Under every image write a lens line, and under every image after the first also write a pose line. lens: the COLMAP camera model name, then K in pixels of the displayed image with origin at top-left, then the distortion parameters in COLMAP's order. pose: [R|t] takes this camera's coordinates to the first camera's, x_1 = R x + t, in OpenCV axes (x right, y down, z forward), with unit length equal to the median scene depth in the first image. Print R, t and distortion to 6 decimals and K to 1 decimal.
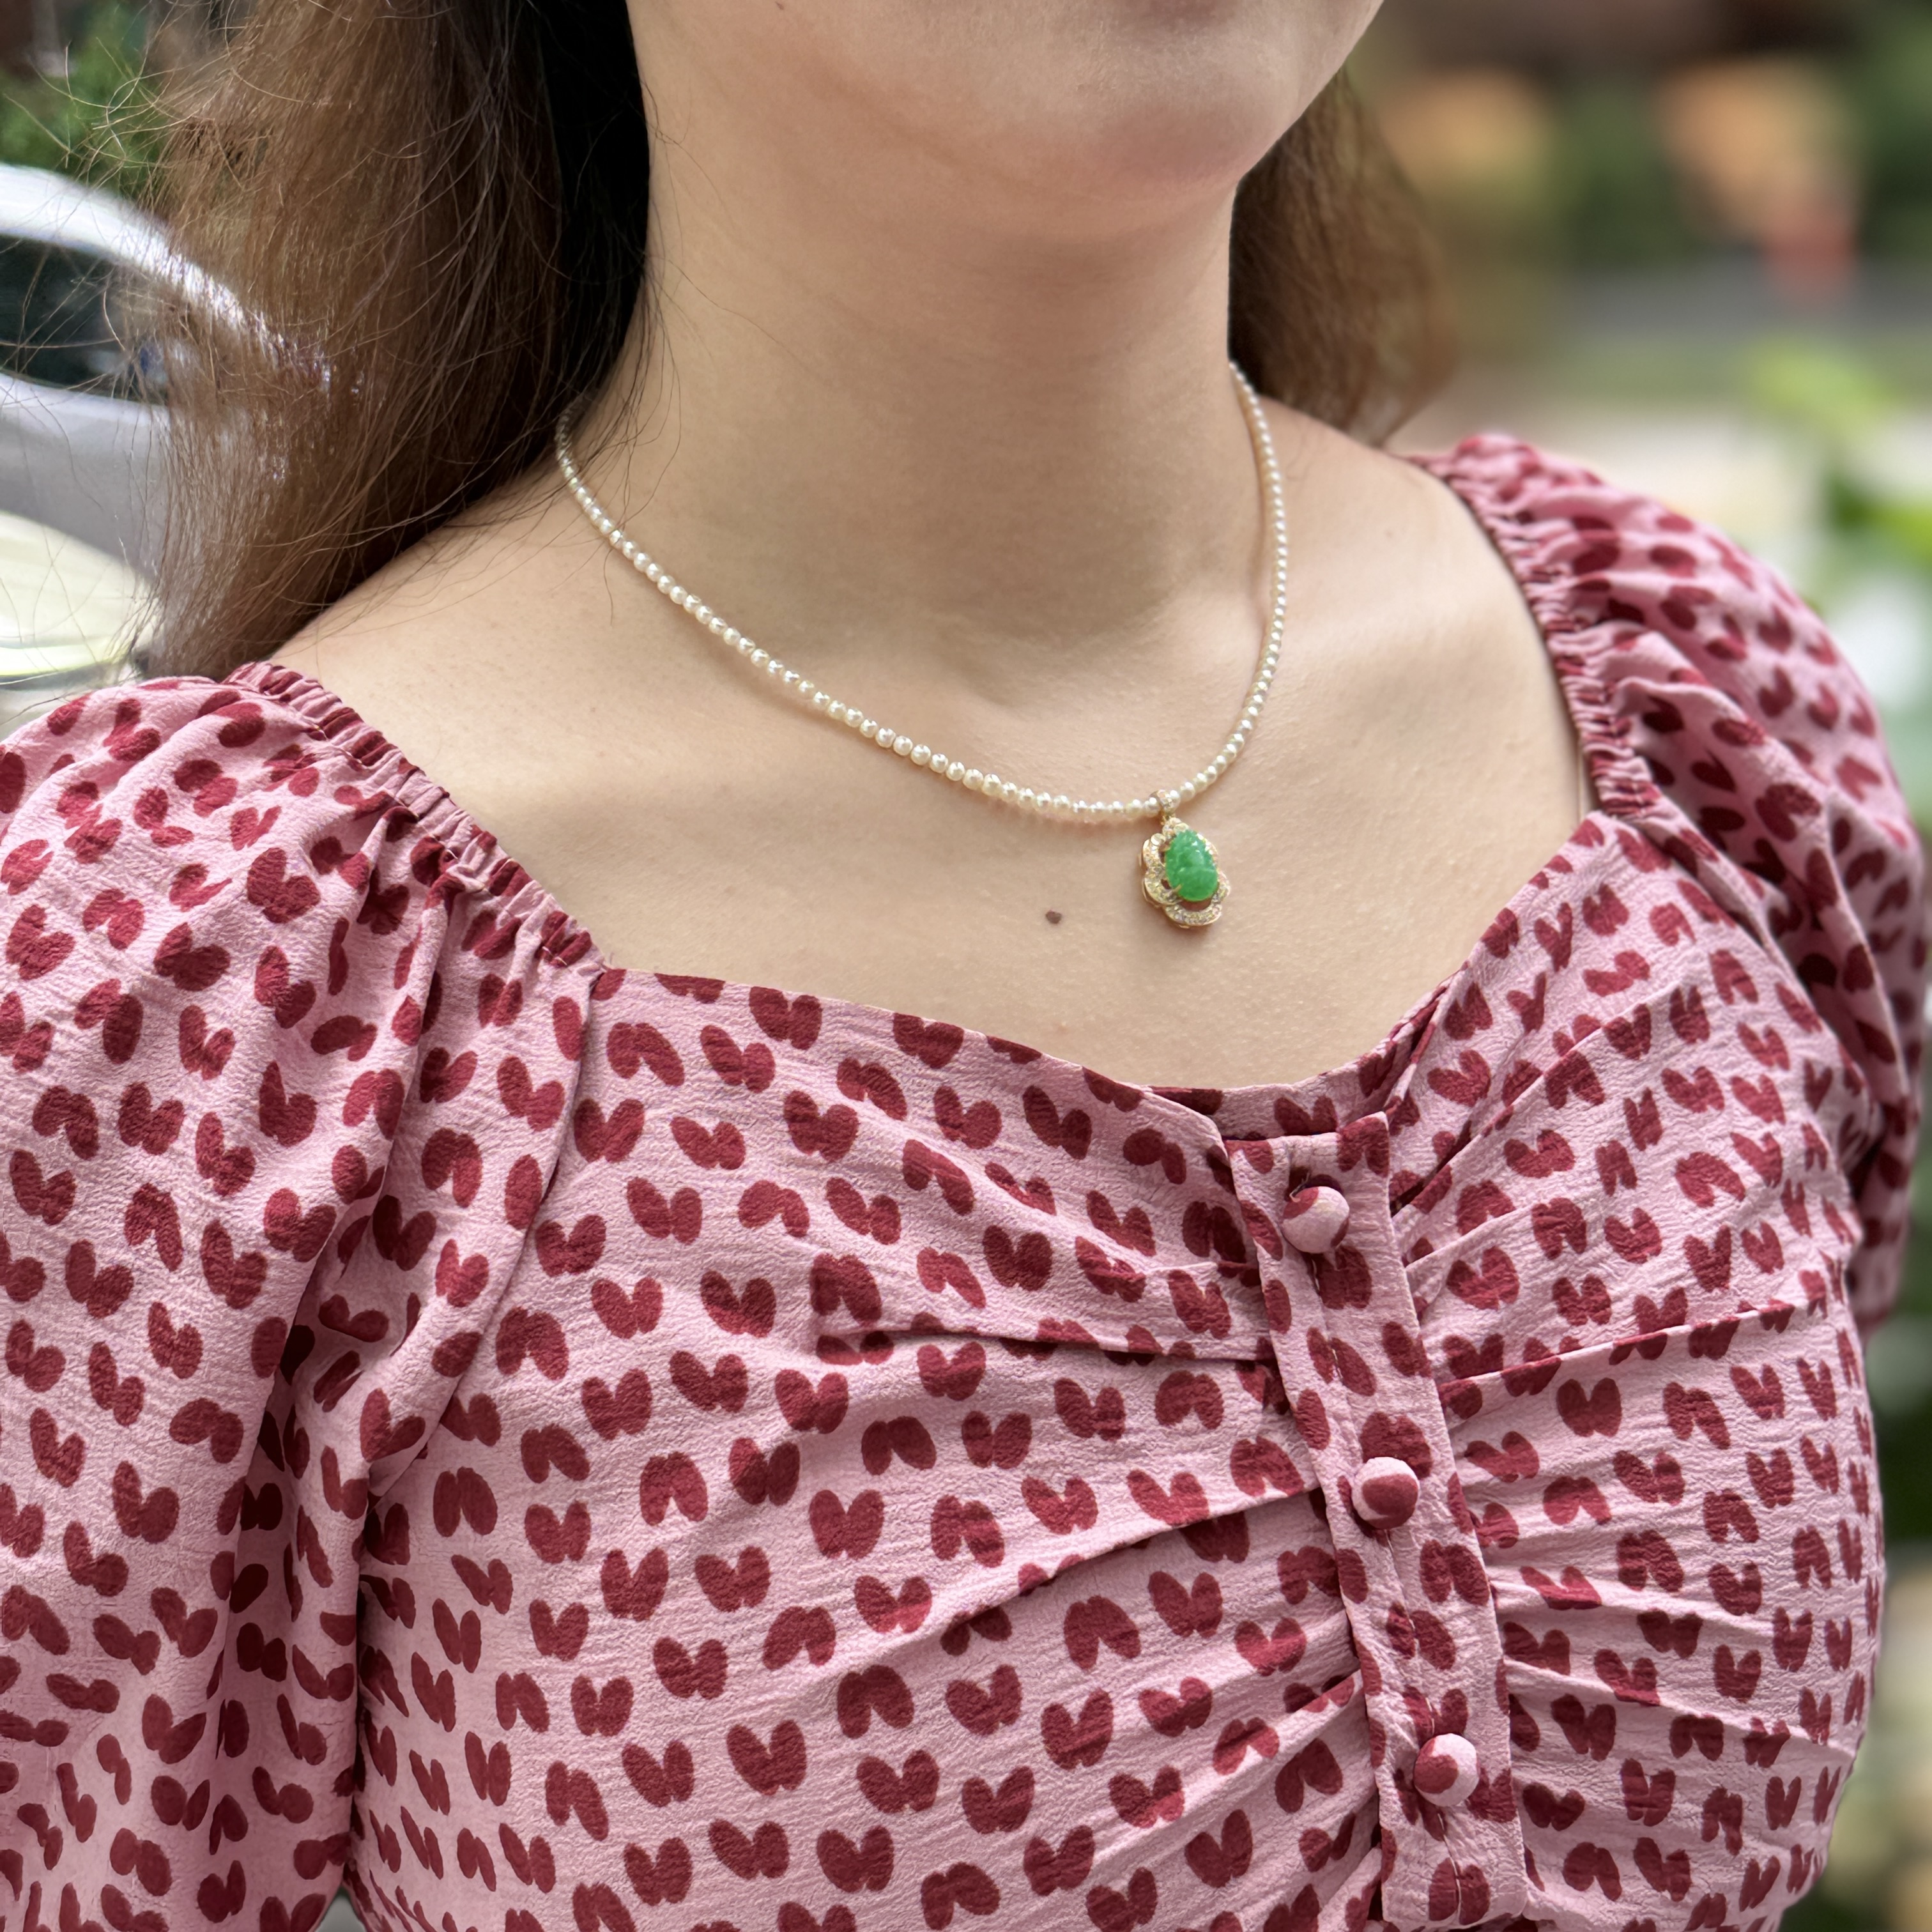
lens RADIAL K [[3673.3, 0, 960.4], [0, 3673.3, 835.9], [0, 0, 1]] dist [0.159430, -0.297979]
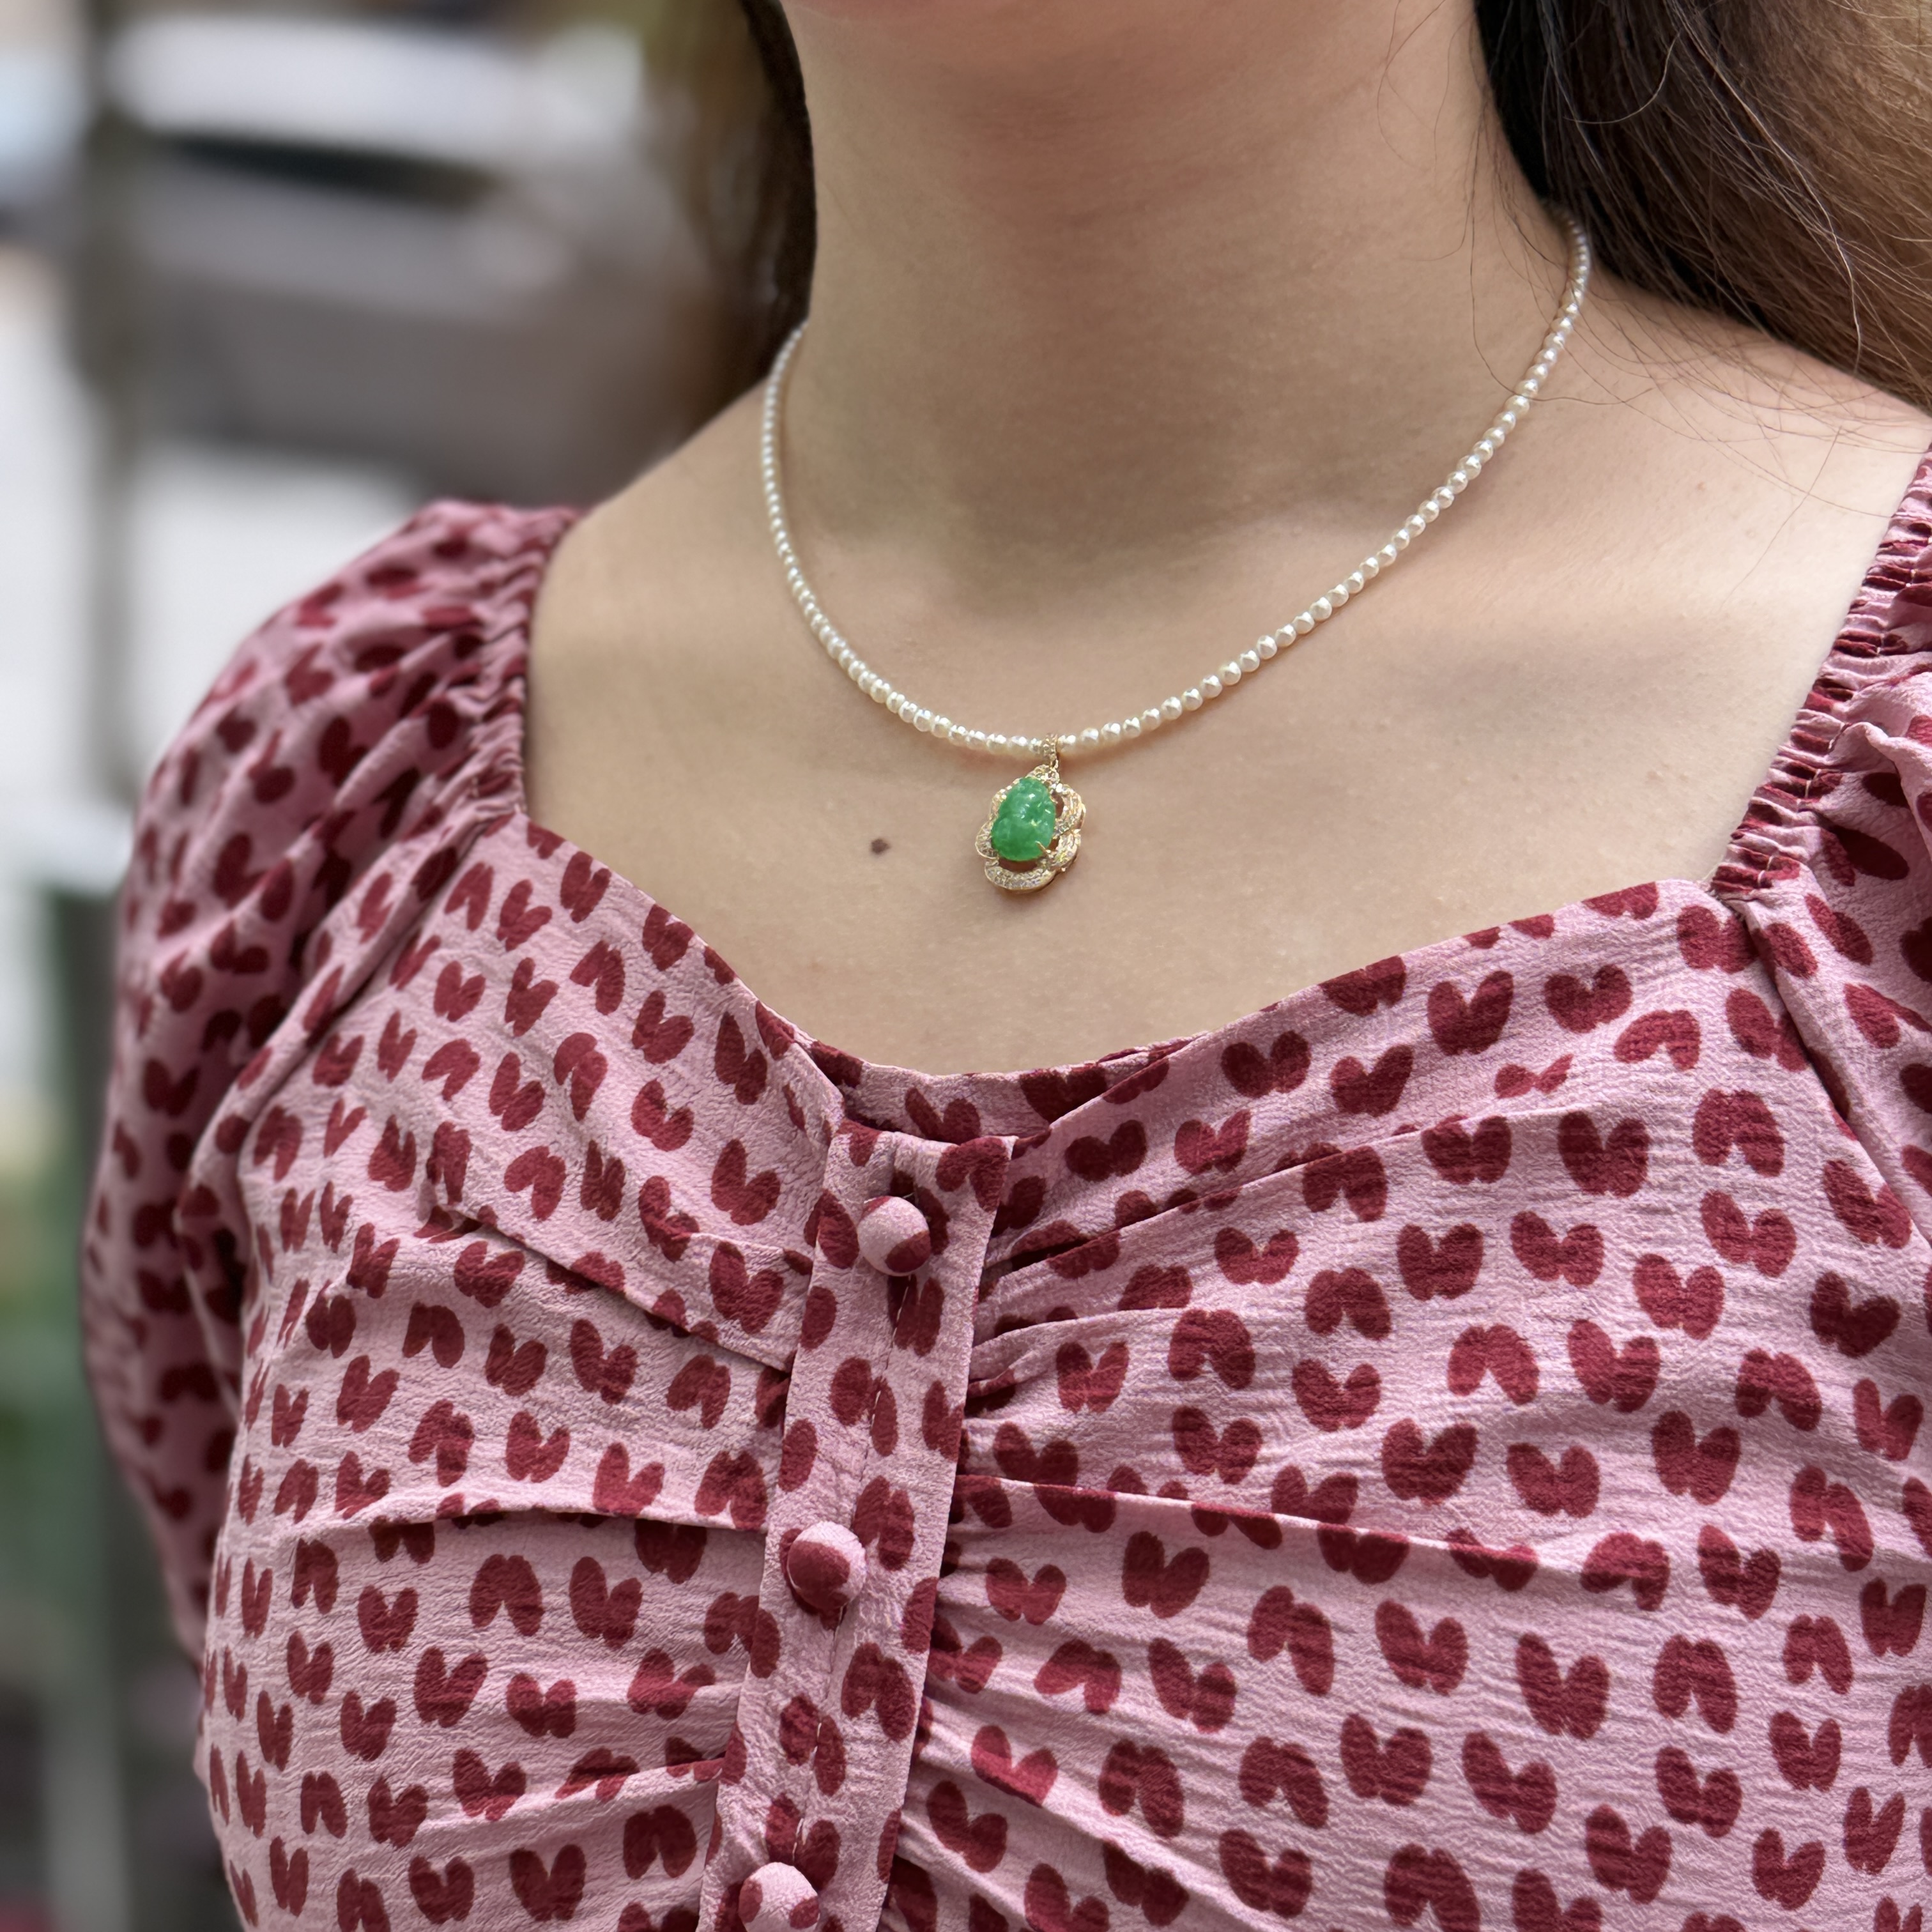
lens RADIAL K [[3673.3, 0, 960.4], [0, 3673.3, 835.9], [0, 0, 1]] dist [0.159430, -0.297979]
pose [[0.630452, 0.165950, -0.758281, 0.733368], [-0.179847, 0.981526, 0.065278, -0.042999], [0.755106, 0.095220, 0.648651, 0.464577]]
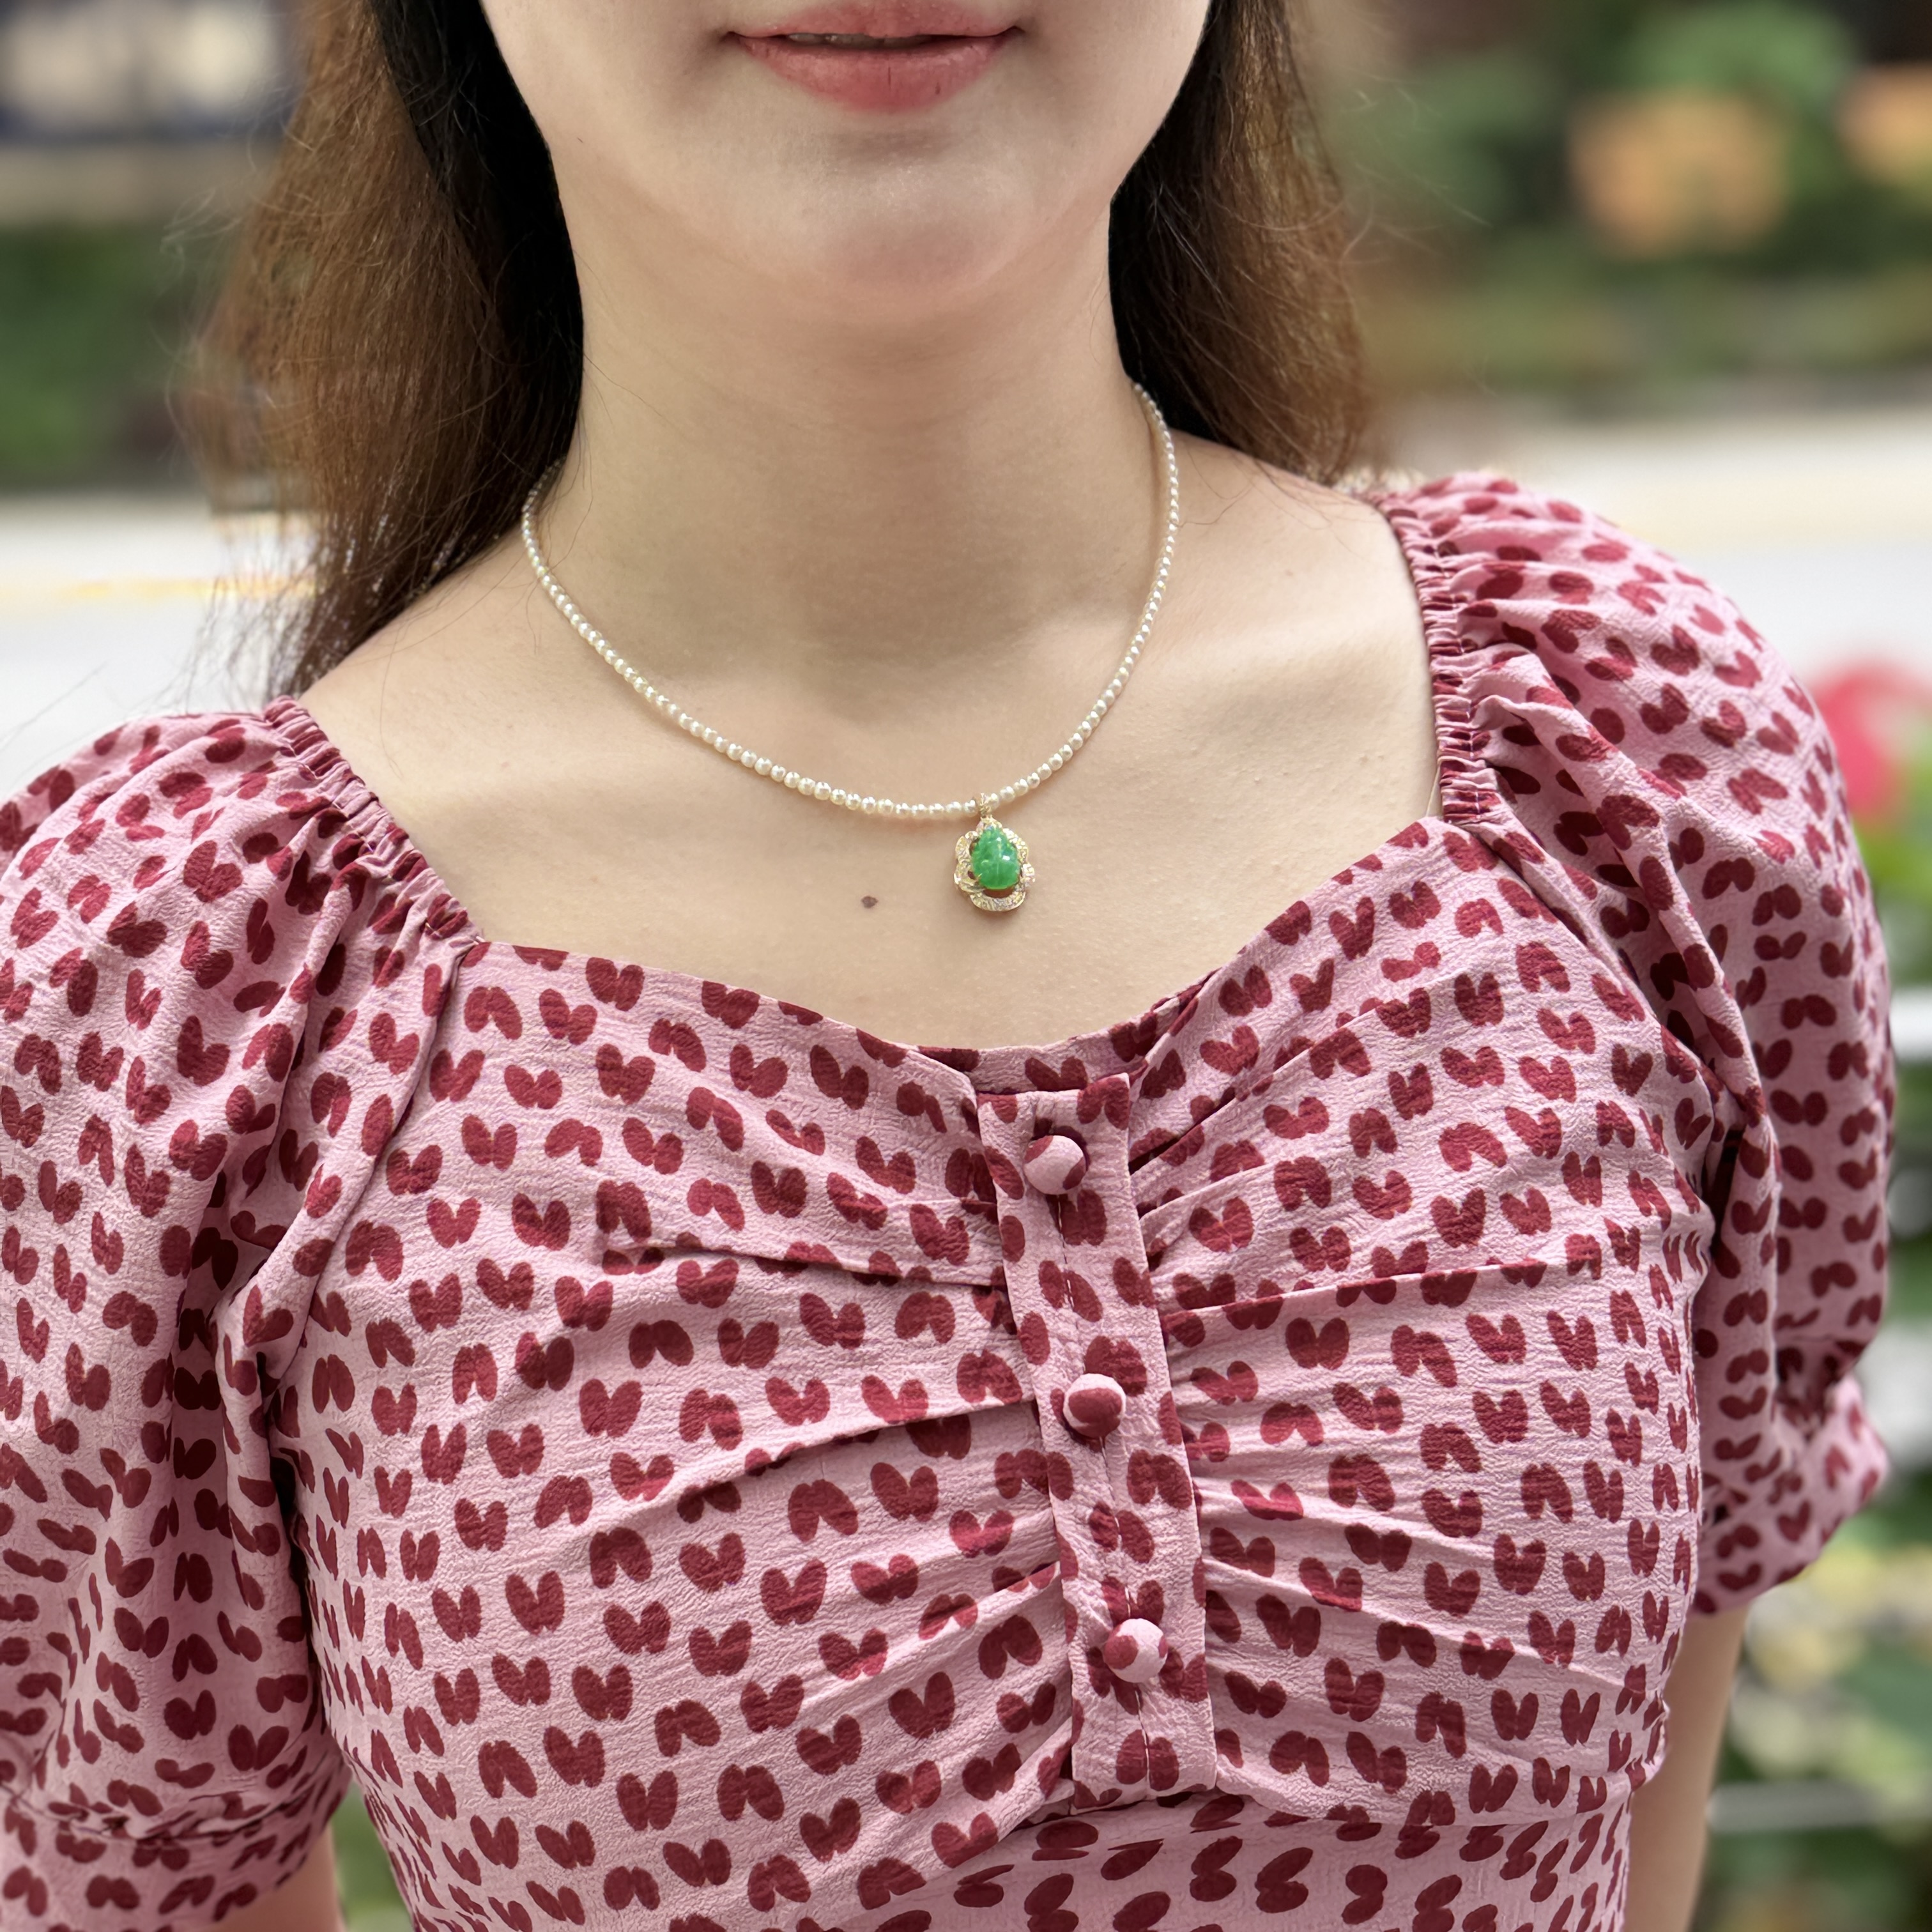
lens RADIAL K [[3673.3, 0, 960.4], [0, 3673.3, 835.9], [0, 0, 1]] dist [0.159430, -0.297979]
pose [[0.968089, -0.001462, -0.250602, 0.356856], [-0.006581, 0.999490, -0.031254, 0.038585], [0.250520, 0.031906, 0.967586, -0.109851]]
